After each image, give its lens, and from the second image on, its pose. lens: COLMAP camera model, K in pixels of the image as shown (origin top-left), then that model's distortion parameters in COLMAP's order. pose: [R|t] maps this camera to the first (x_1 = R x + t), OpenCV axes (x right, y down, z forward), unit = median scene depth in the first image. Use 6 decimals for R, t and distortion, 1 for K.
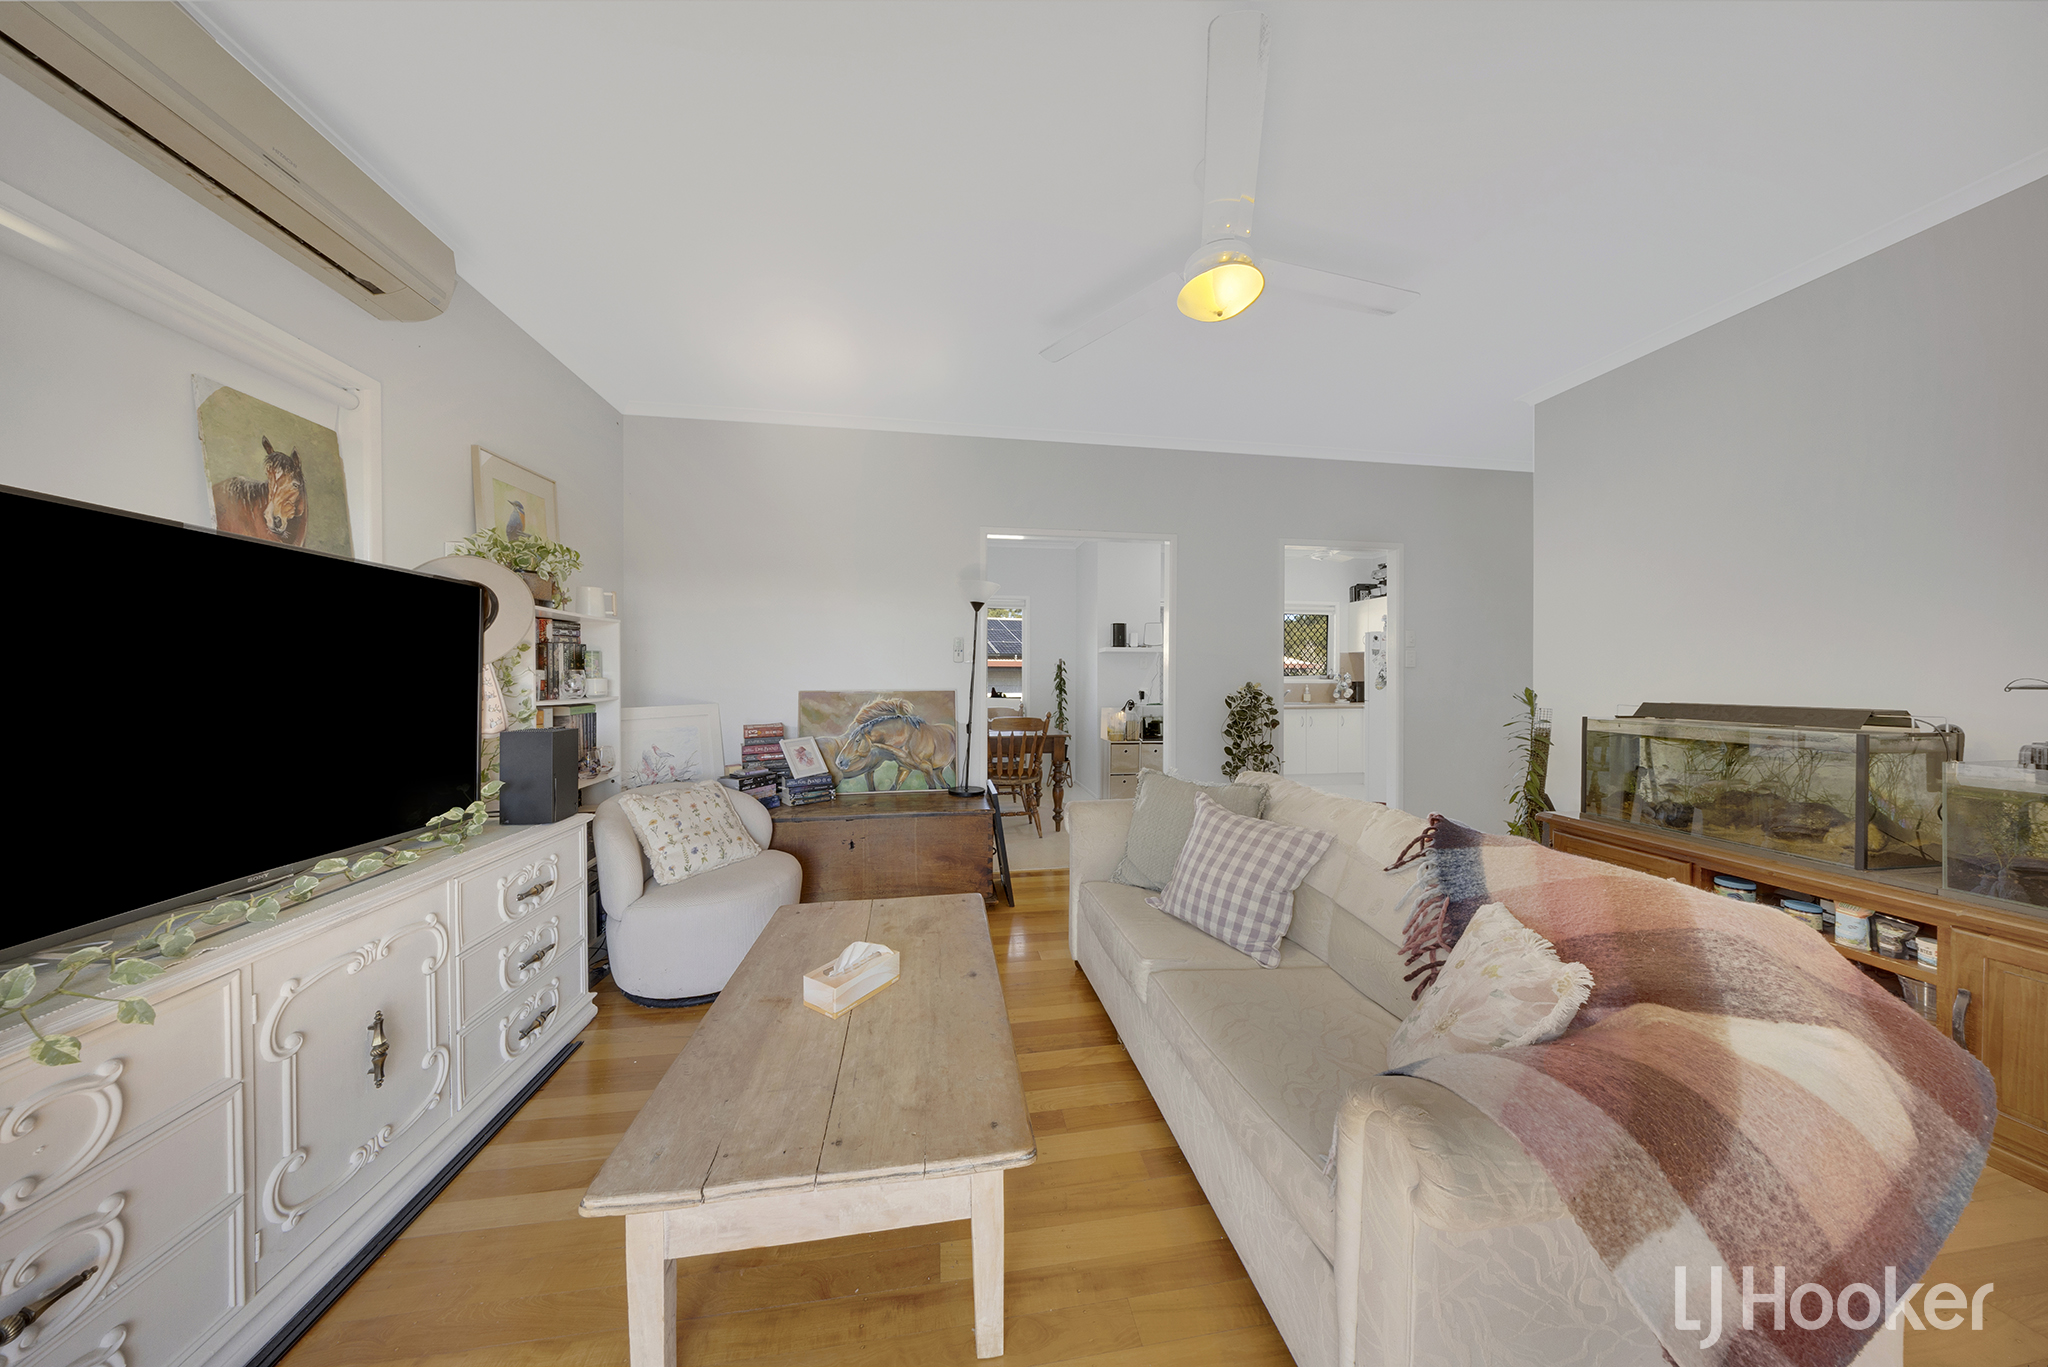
lens RADIAL K [[598.9, 0, 1032.9], [0, 598.9, 681.3], [0, 0, 1]] dist [-0.000149, -0.000055]
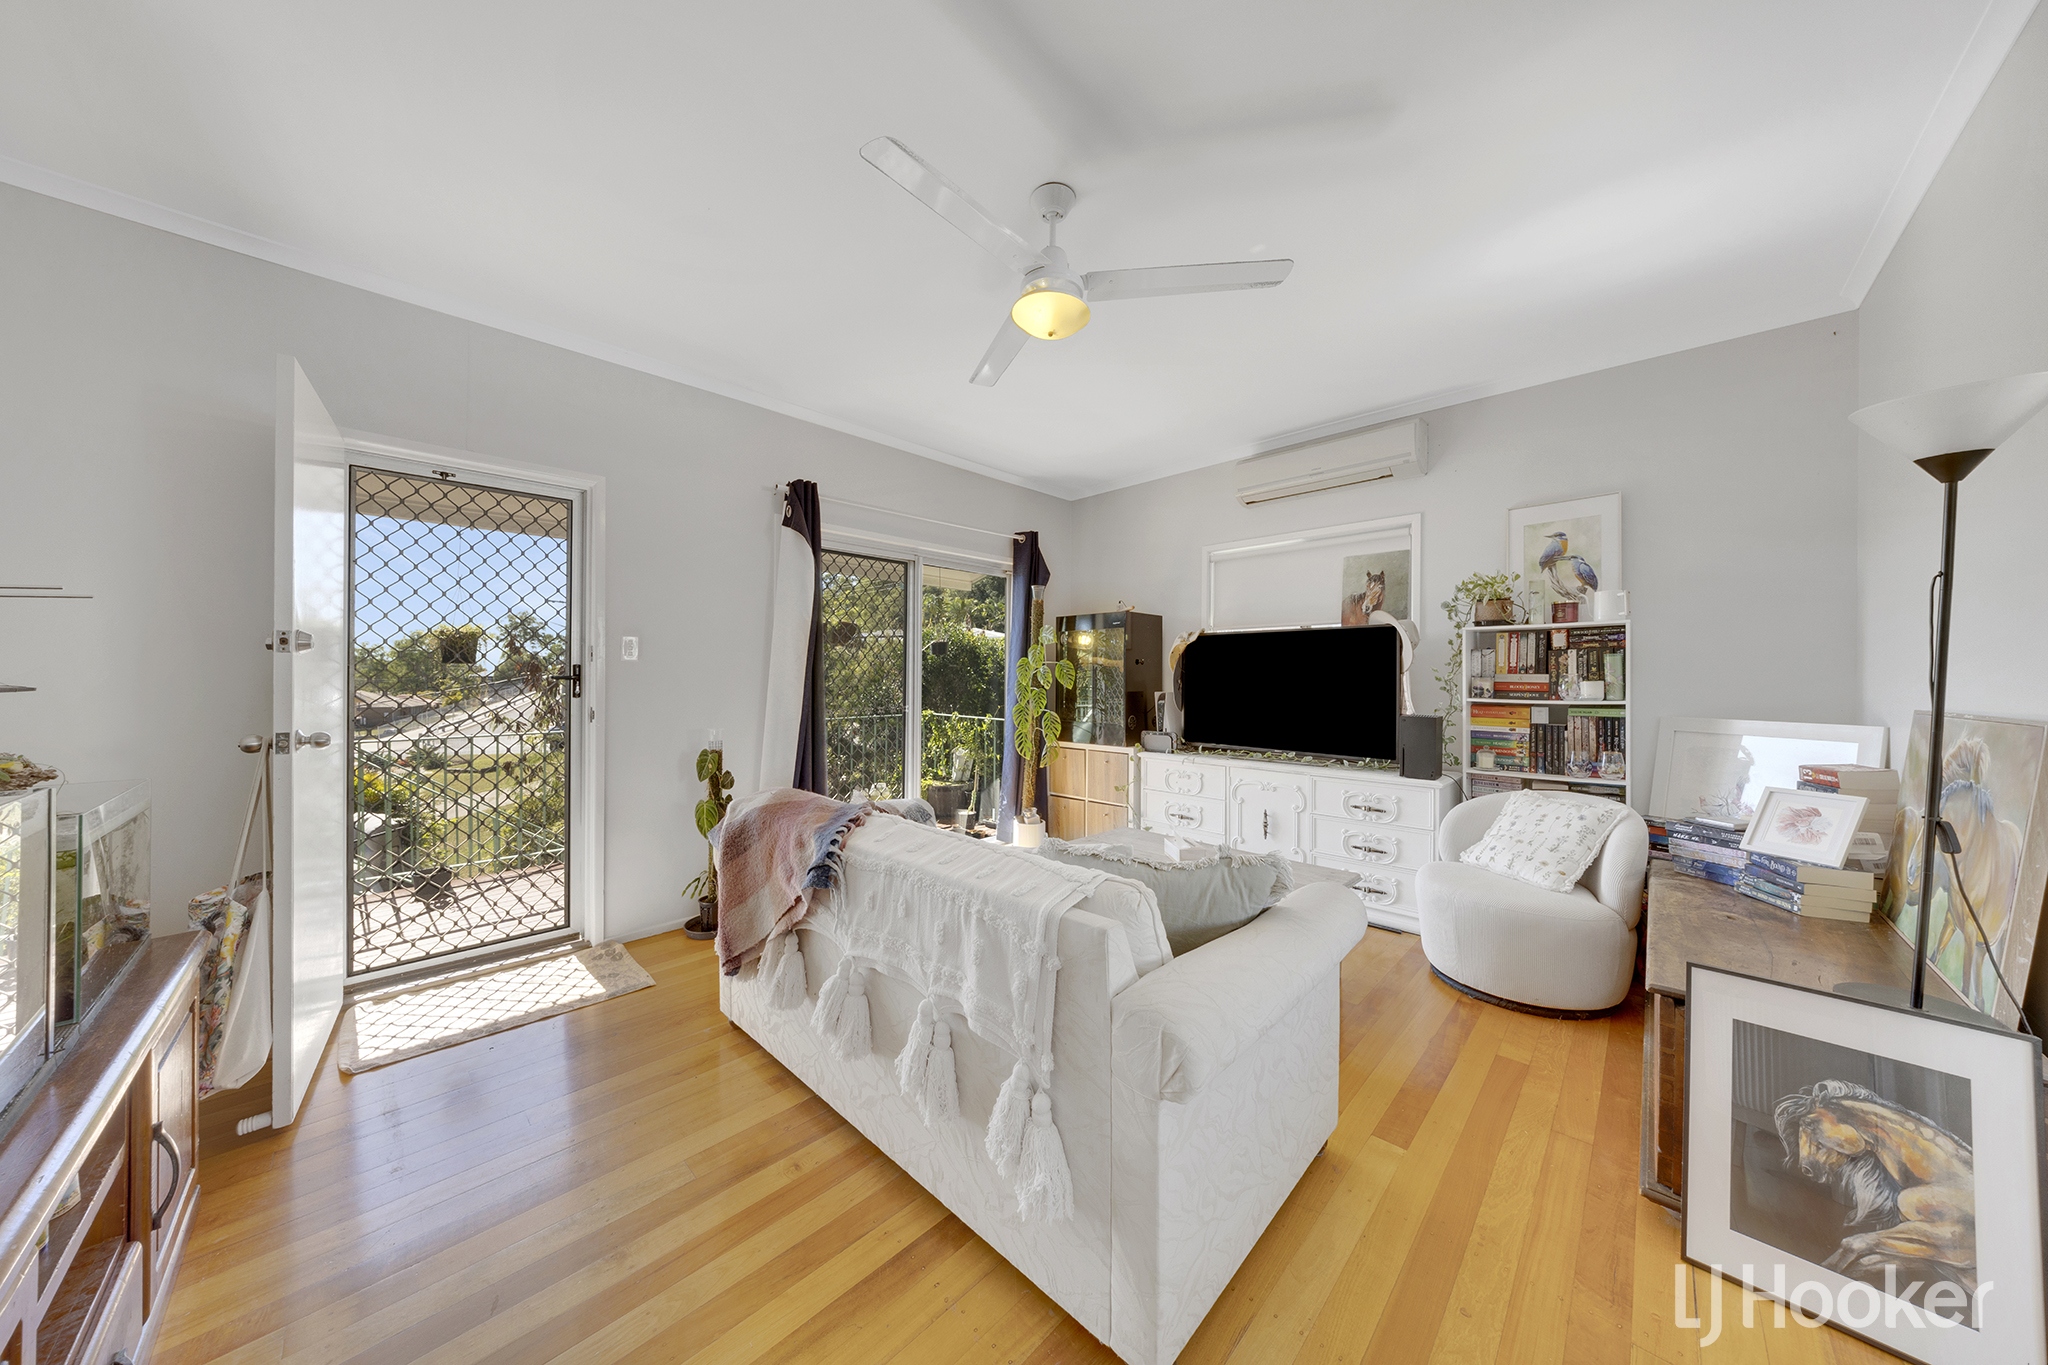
lens RADIAL K [[659.2, 0, 1024.0], [0, 659.2, 682.5], [0, 0, 1]] dist [0.000053, -0.000058]
pose [[-0.813386, 0.005119, -0.581702, 0.531740], [-0.005204, 0.999857, 0.016076, -0.011922], [0.581701, 0.016103, -0.813243, 1.011745]]
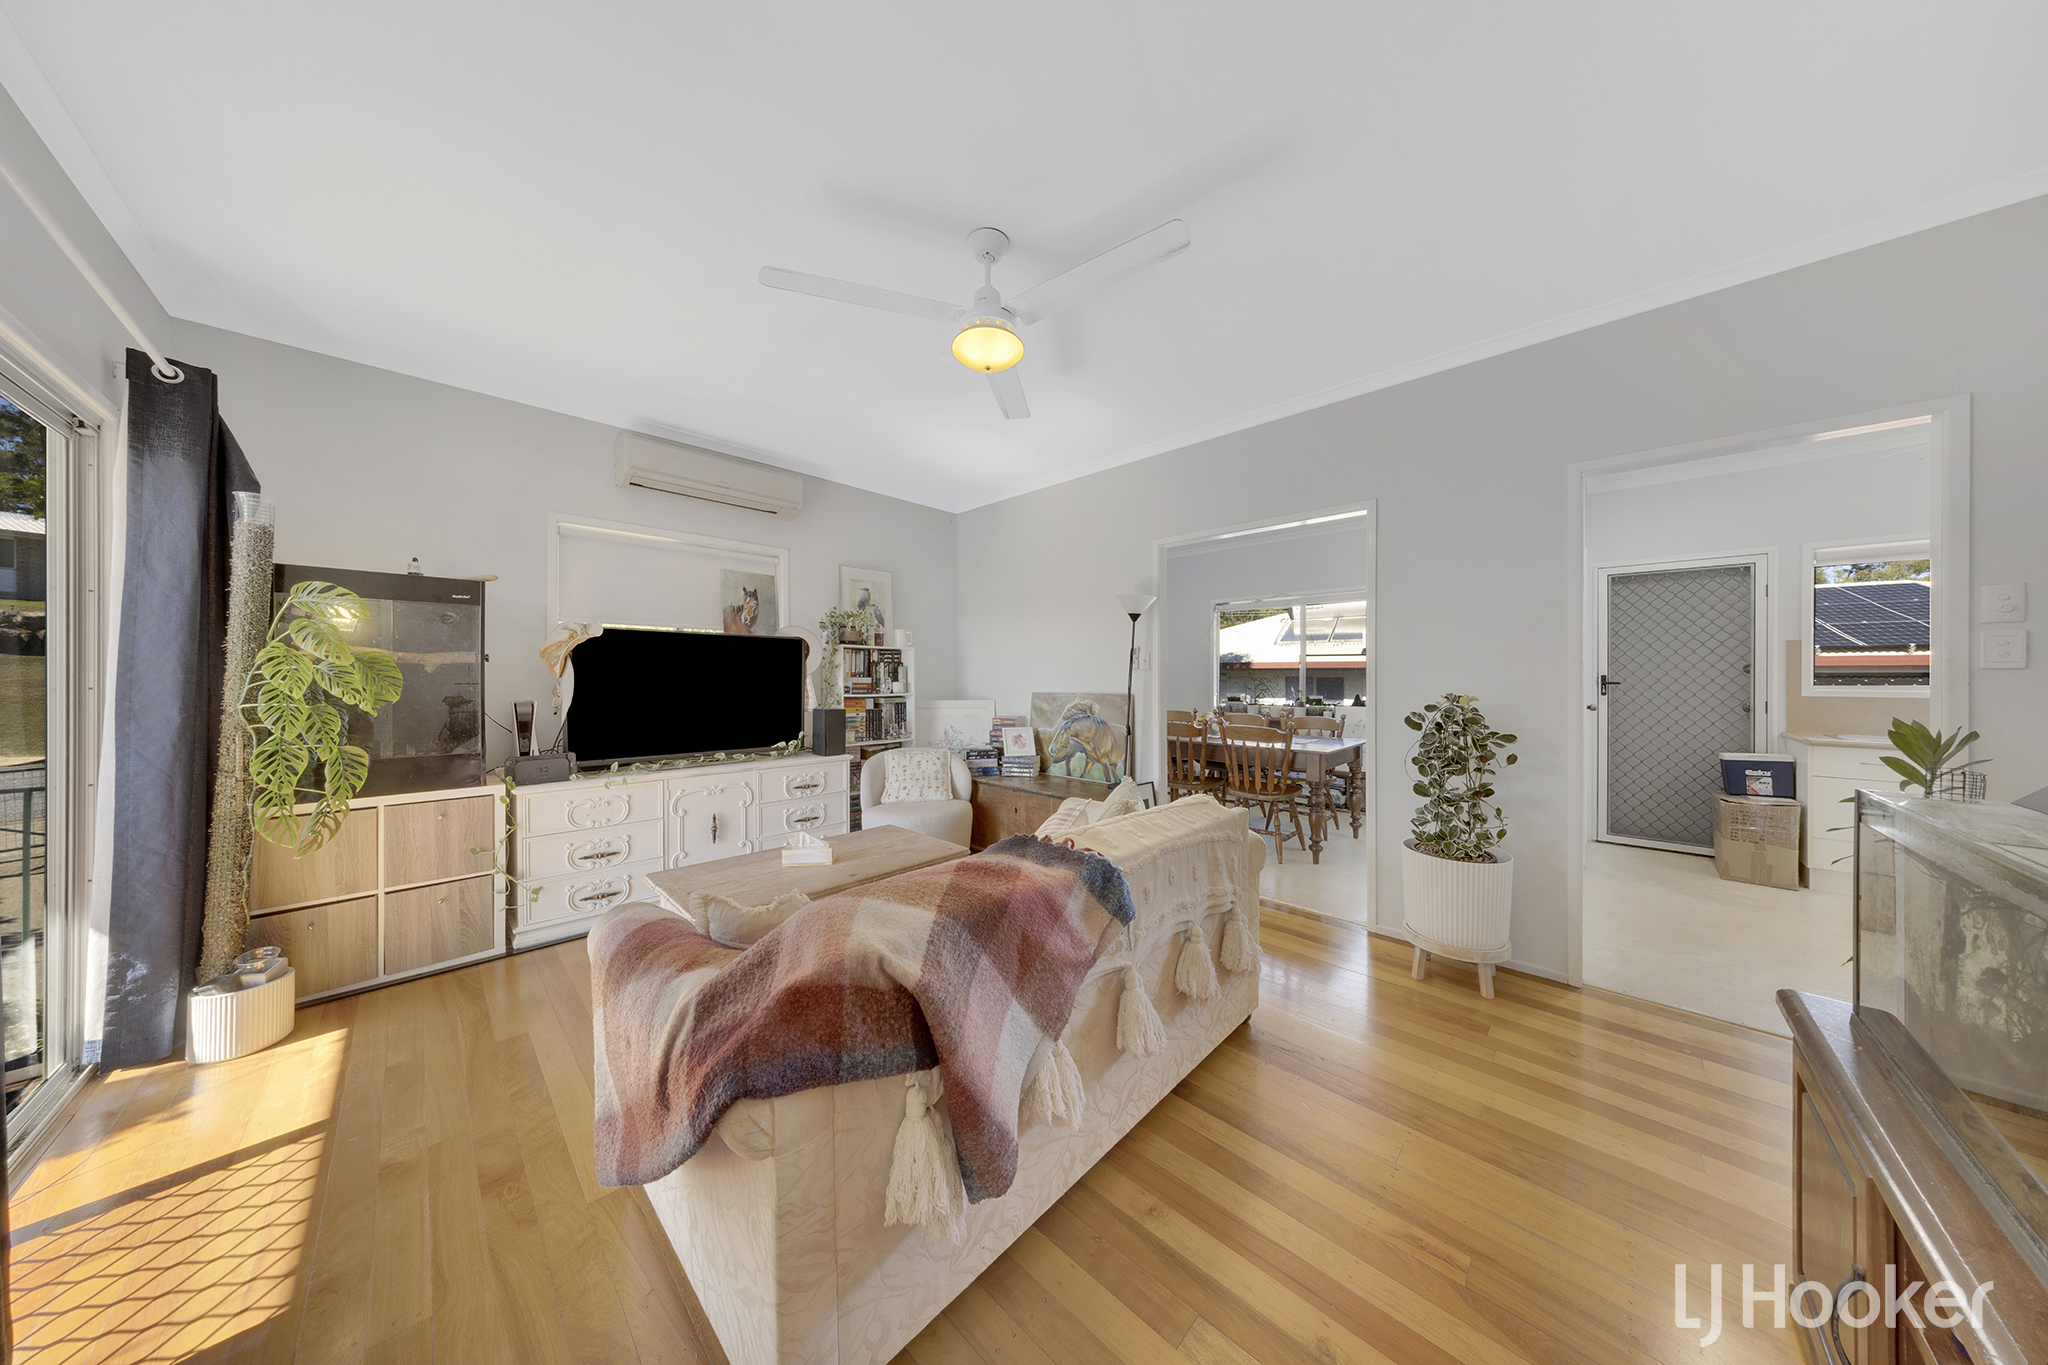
lens RADIAL K [[598.9, 0, 1032.9], [0, 598.9, 680.3], [0, 0, 1]] dist [-0.000149, -0.000055]
pose [[0.593191, 0.005433, -0.805043, 0.667009], [-0.010083, 0.999949, -0.000681, -0.009504], [0.804998, 0.008521, 0.593216, 0.216836]]
